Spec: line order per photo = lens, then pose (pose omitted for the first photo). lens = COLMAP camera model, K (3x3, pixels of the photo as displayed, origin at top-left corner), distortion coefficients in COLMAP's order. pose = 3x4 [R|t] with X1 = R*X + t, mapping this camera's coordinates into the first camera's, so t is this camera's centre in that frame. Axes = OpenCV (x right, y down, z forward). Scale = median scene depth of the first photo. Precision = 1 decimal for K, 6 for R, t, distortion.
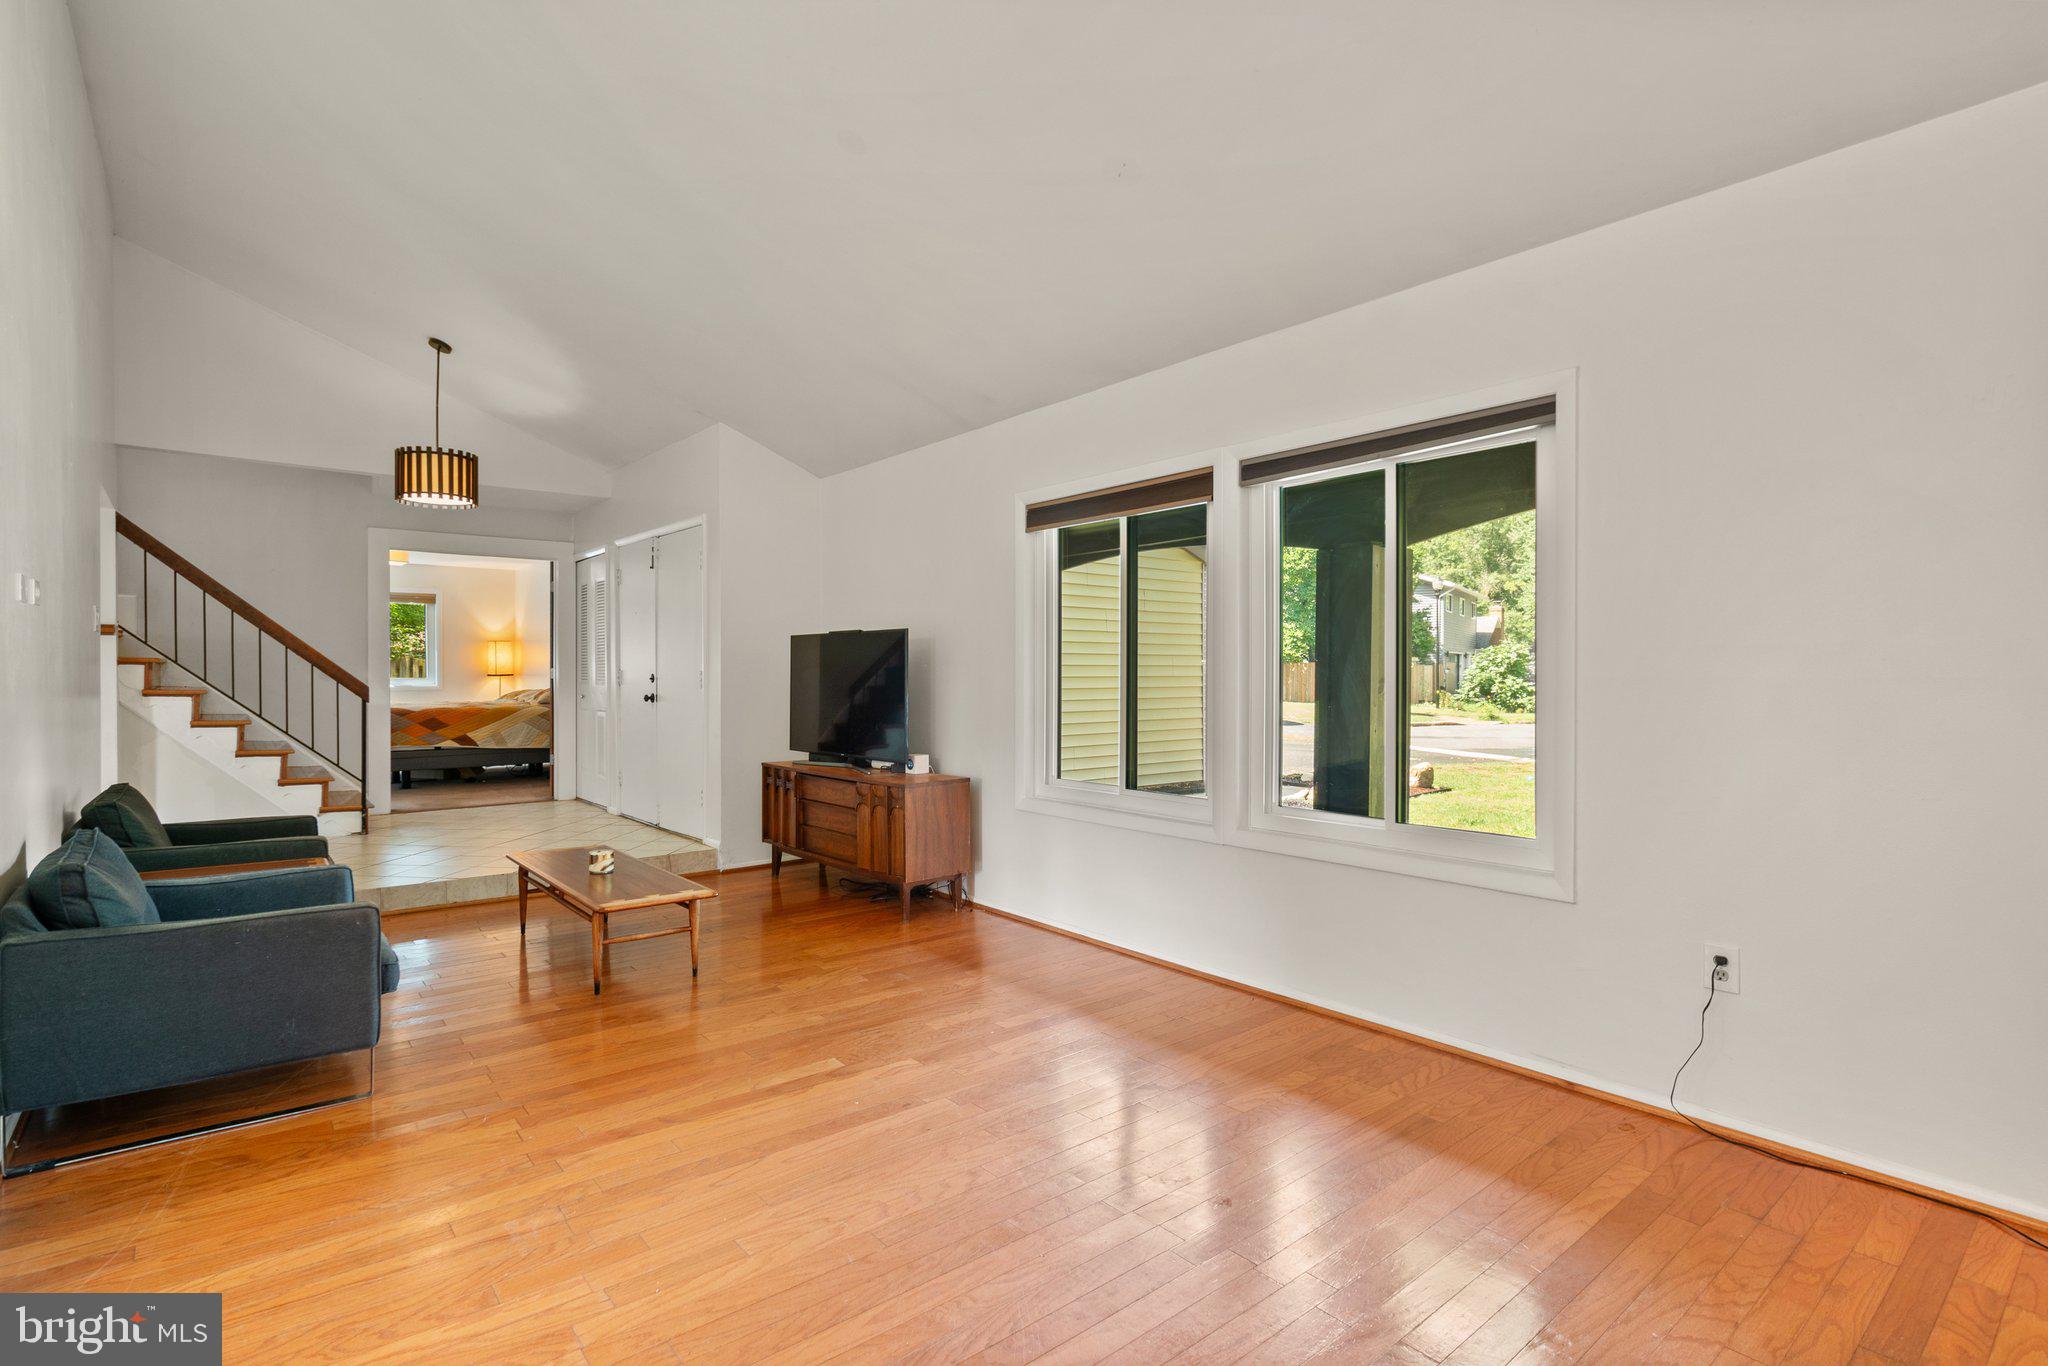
lens RADIAL K [[988.0, 0, 1021.0], [0, 988.0, 691.8], [0, 0, 1]] dist [-0.000130, 0.000171]
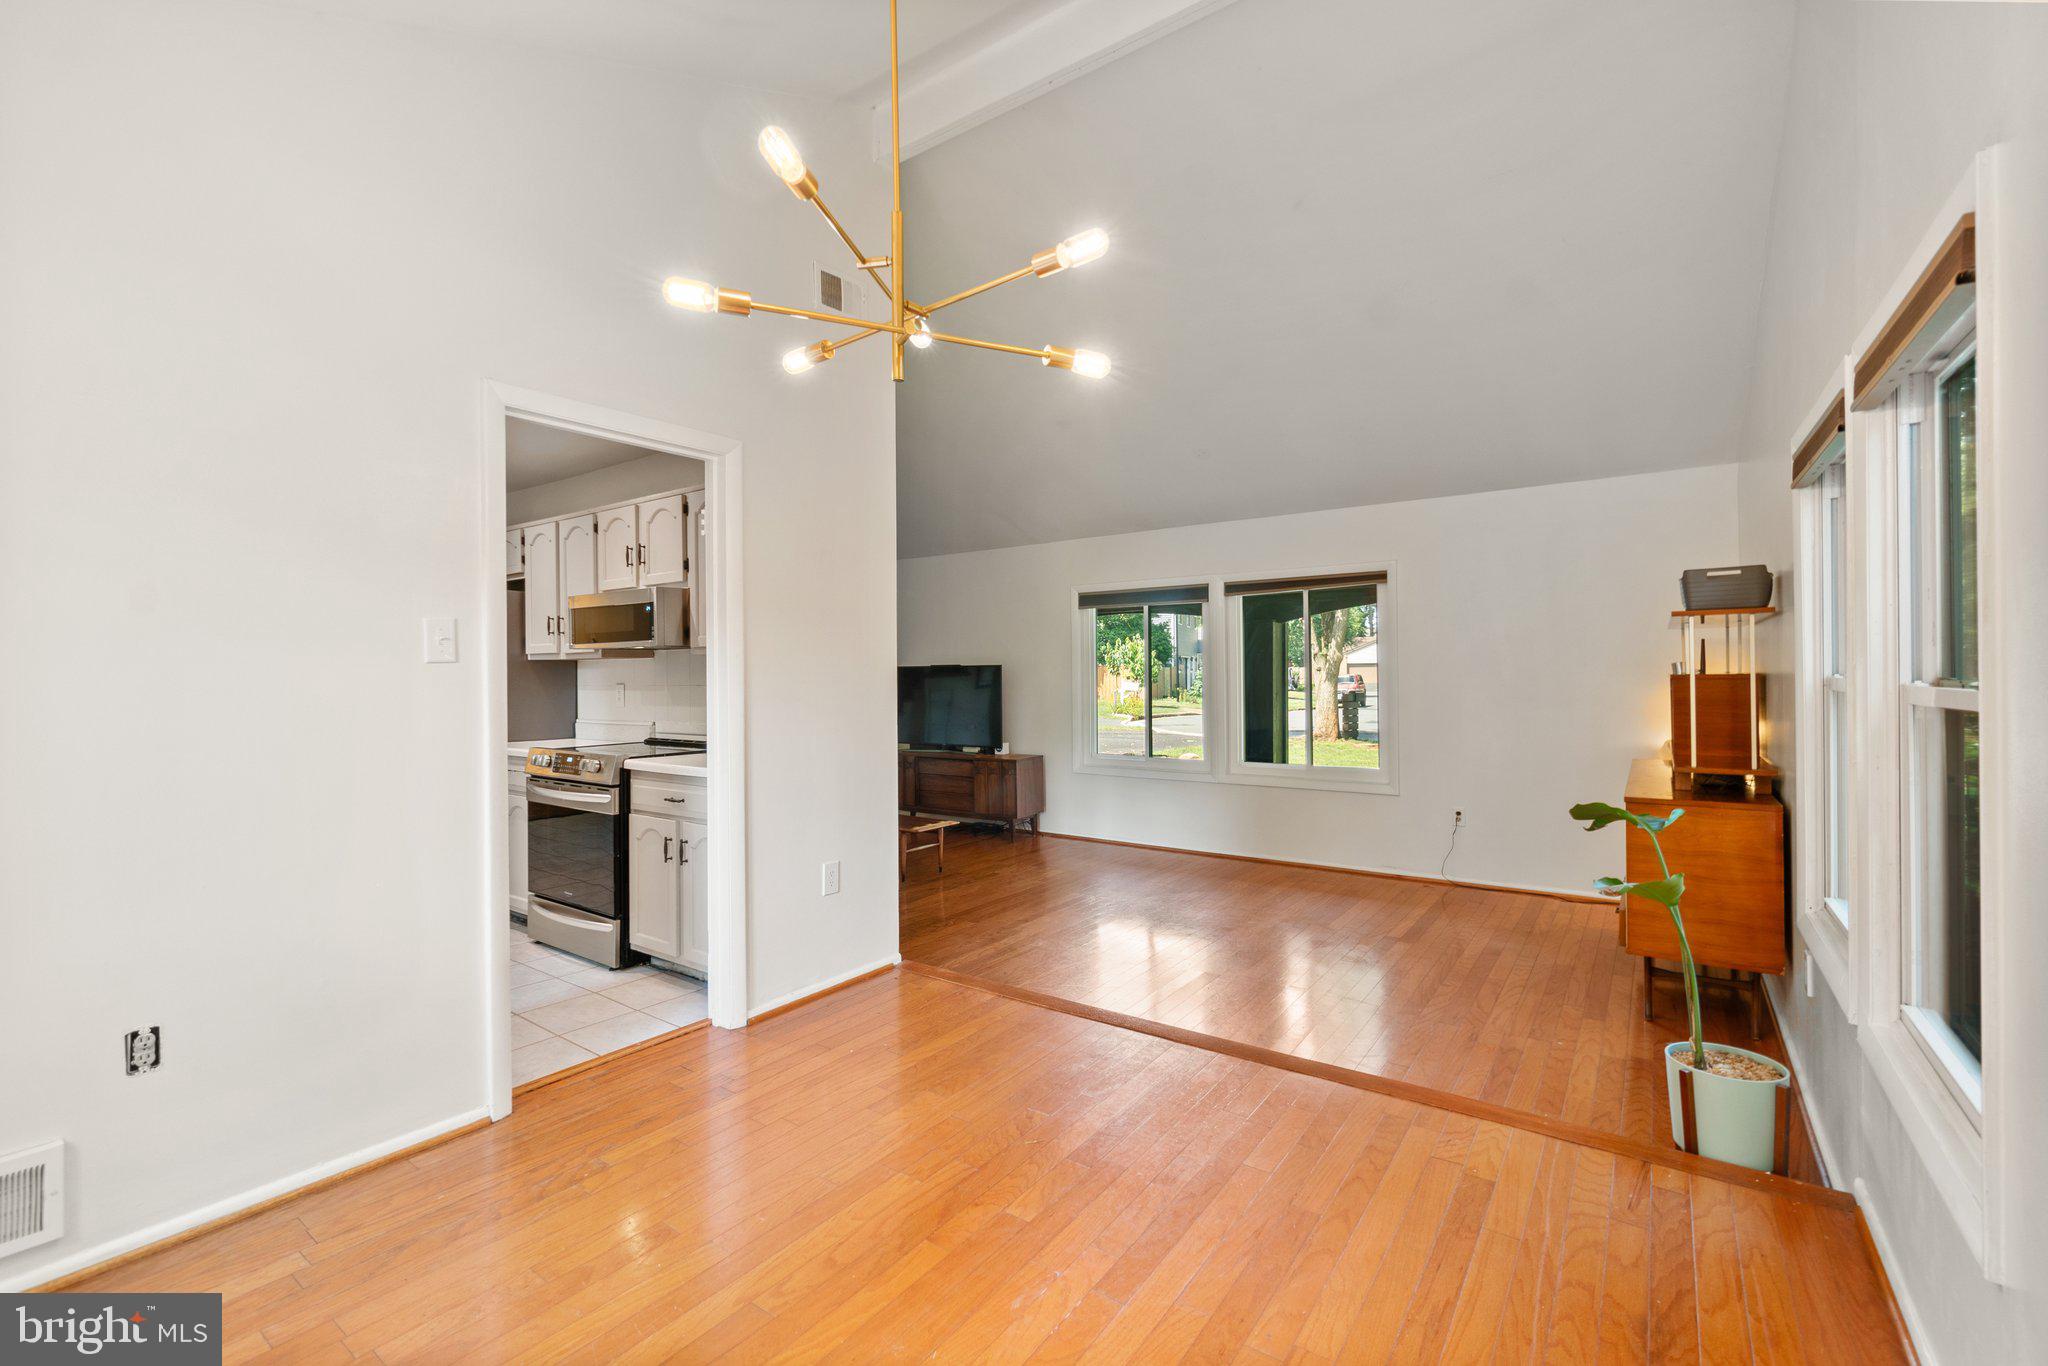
lens RADIAL K [[905.2, 0, 1025.6], [0, 905.2, 694.4], [0, 0, 1]] dist [-0.001091, -0.000239]
pose [[0.964866, -0.015244, 0.262299, -0.492121], [0.013731, 0.999877, 0.007597, -0.028255], [-0.262383, -0.003728, 0.964957, -0.474659]]
